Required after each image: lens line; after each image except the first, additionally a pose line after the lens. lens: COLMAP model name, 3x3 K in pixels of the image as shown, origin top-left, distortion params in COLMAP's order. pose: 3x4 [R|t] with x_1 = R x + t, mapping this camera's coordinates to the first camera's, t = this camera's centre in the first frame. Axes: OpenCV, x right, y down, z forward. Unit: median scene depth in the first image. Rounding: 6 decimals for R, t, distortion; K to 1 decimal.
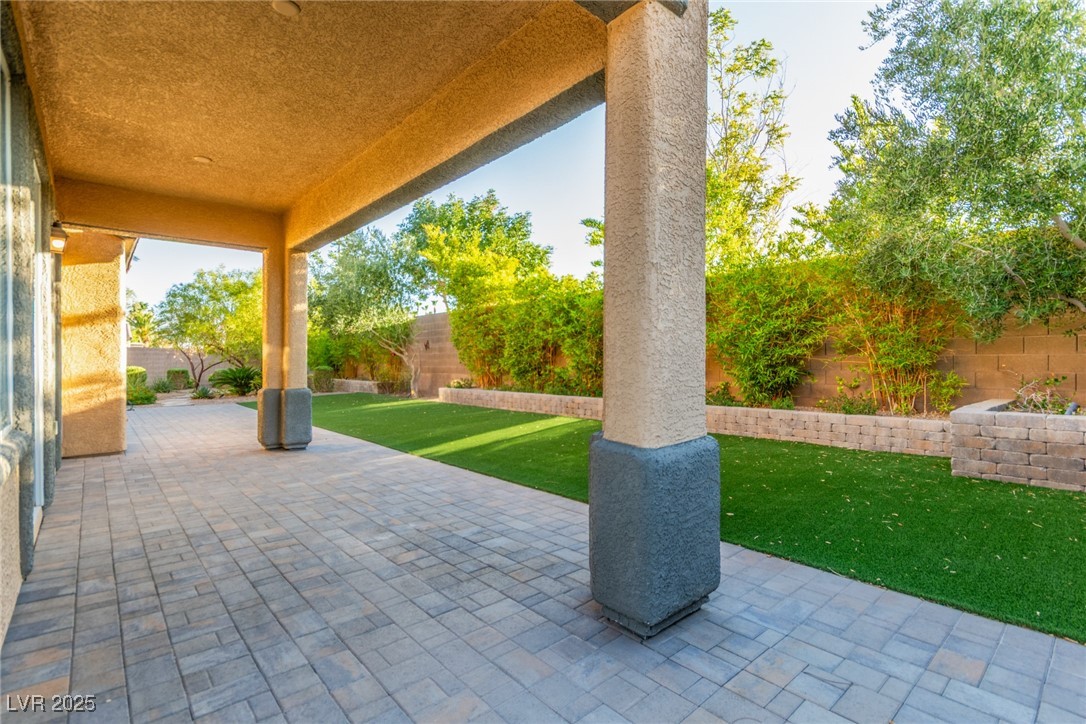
lens RADIAL K [[507.0, 0, 541.3], [0, 507.0, 359.7], [0, 0, 1]] dist [0.005787, -0.000306]
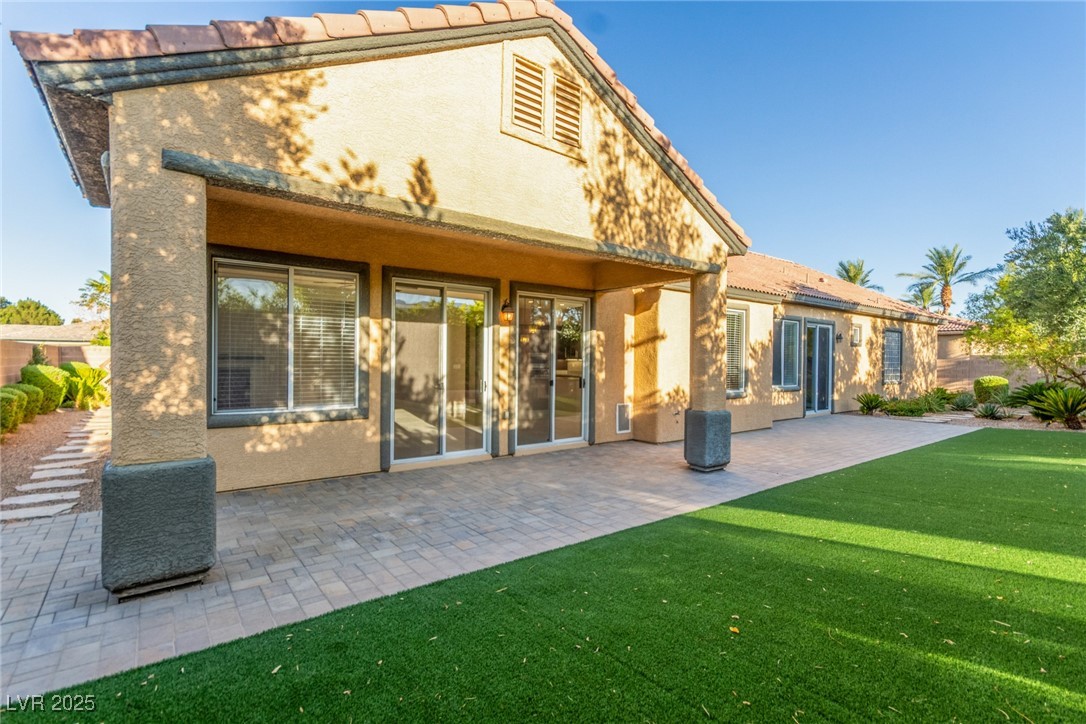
lens RADIAL K [[507.0, 0, 544.7], [0, 507.0, 364.7], [0, 0, 1]] dist [0.005787, -0.000306]
pose [[-0.054613, 0.010849, -0.998449, 1.070219], [-0.006462, 0.999916, 0.011219, -0.086436], [0.998487, 0.007064, -0.054538, 1.495961]]
